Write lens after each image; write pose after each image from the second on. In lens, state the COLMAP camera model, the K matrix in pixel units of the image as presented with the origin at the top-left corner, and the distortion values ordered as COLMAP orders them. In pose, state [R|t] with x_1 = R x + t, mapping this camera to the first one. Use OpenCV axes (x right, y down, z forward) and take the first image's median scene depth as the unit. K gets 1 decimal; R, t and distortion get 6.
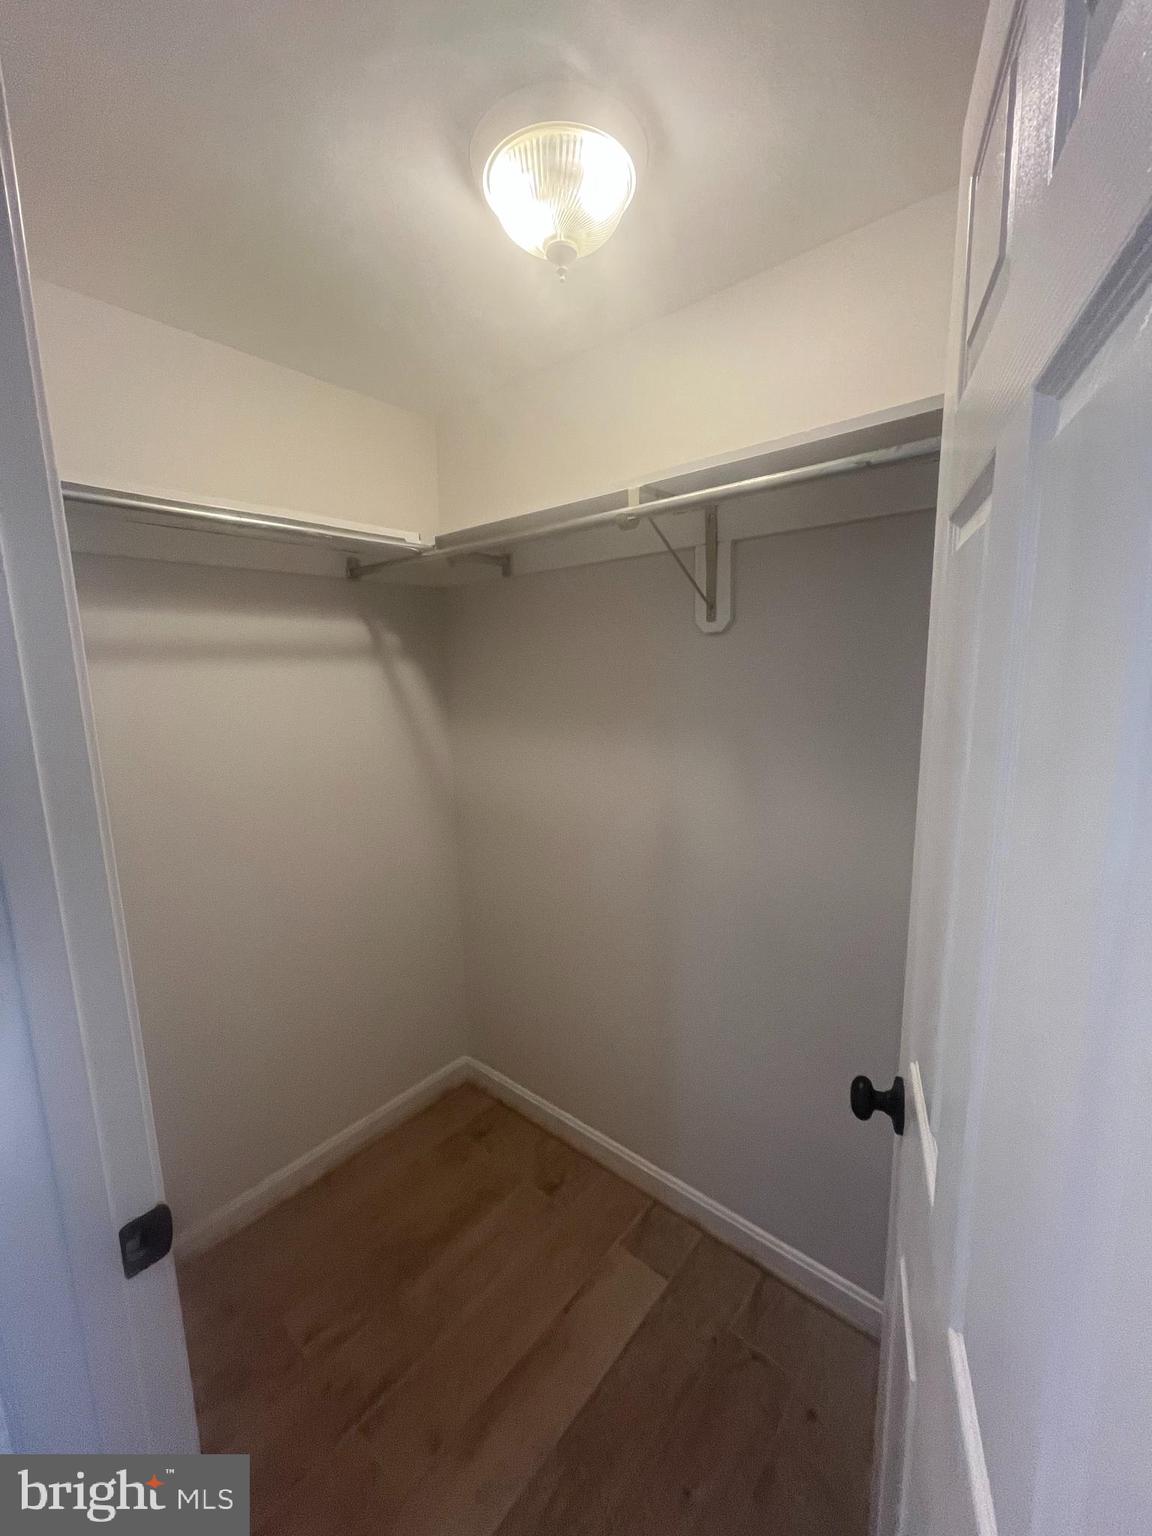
lens RADIAL K [[618.8, 0, 571.0], [0, 618.8, 769.4], [0, 0, 1]] dist [-0.000812, 0.000281]
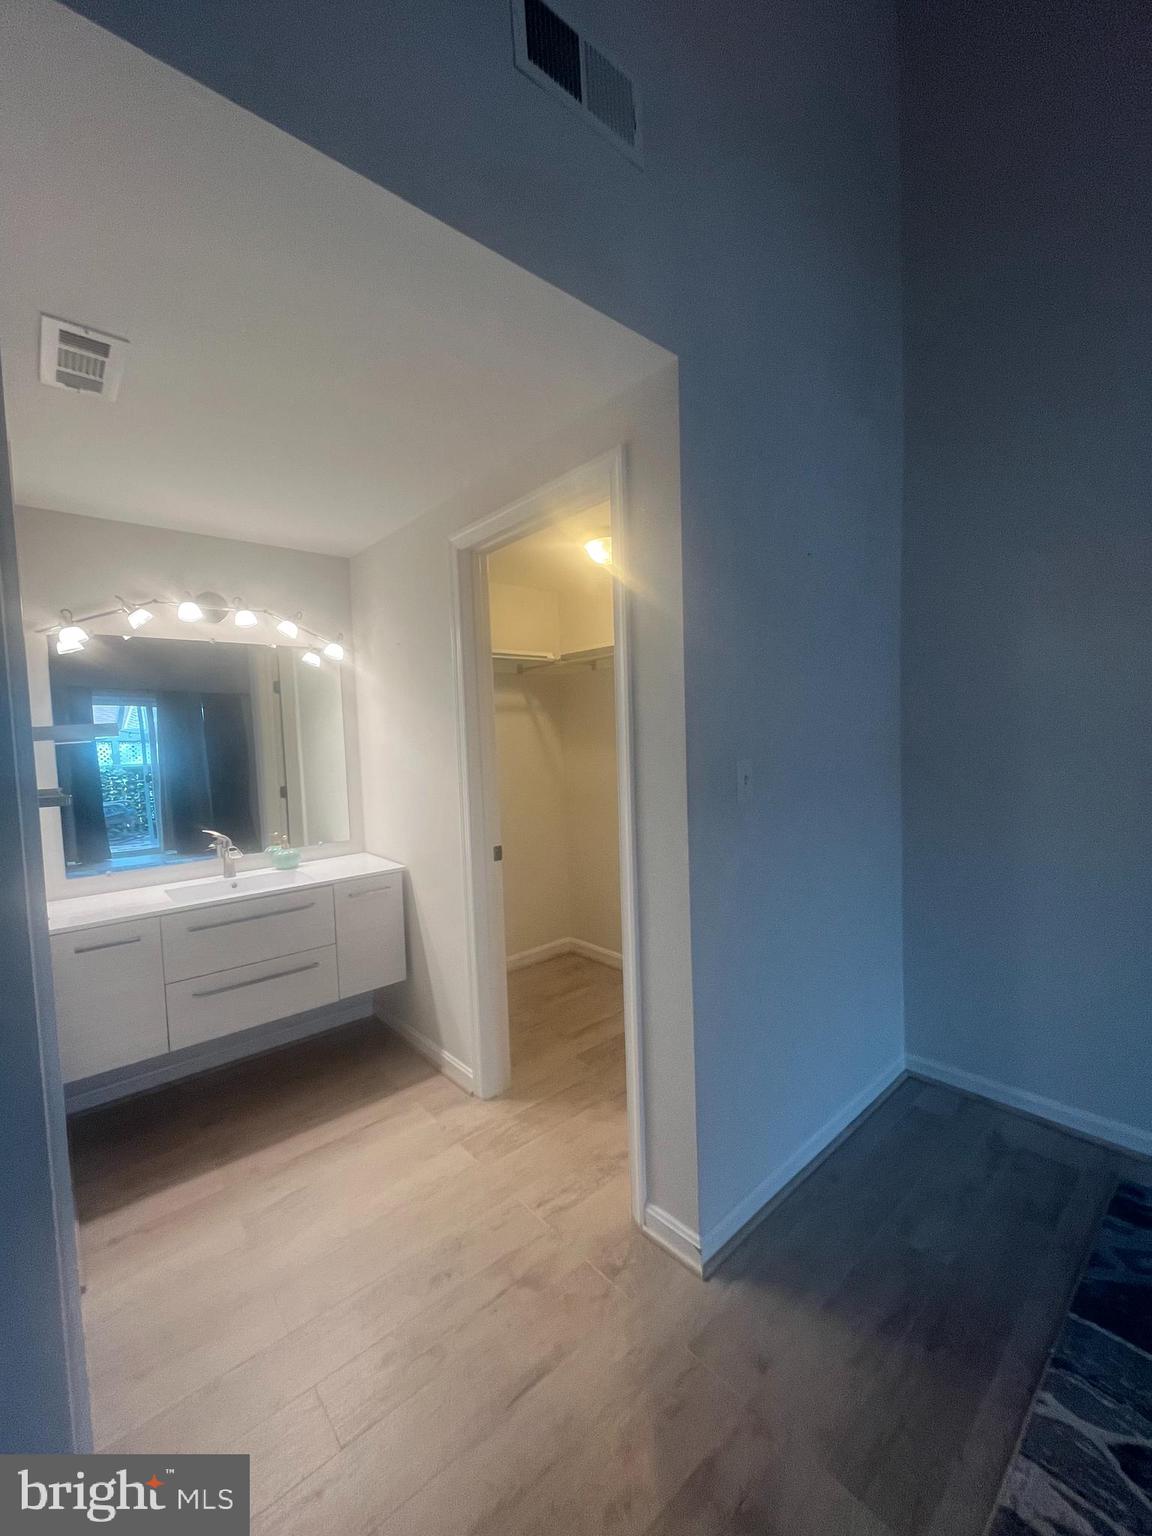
lens RADIAL K [[618.8, 0, 571.0], [0, 618.8, 769.4], [0, 0, 1]] dist [-0.000812, 0.000281]
pose [[0.989576, -0.006721, -0.143853, 0.118060], [-0.007872, 0.994892, -0.100639, 0.226026], [0.143794, 0.100722, 0.984469, -1.019027]]
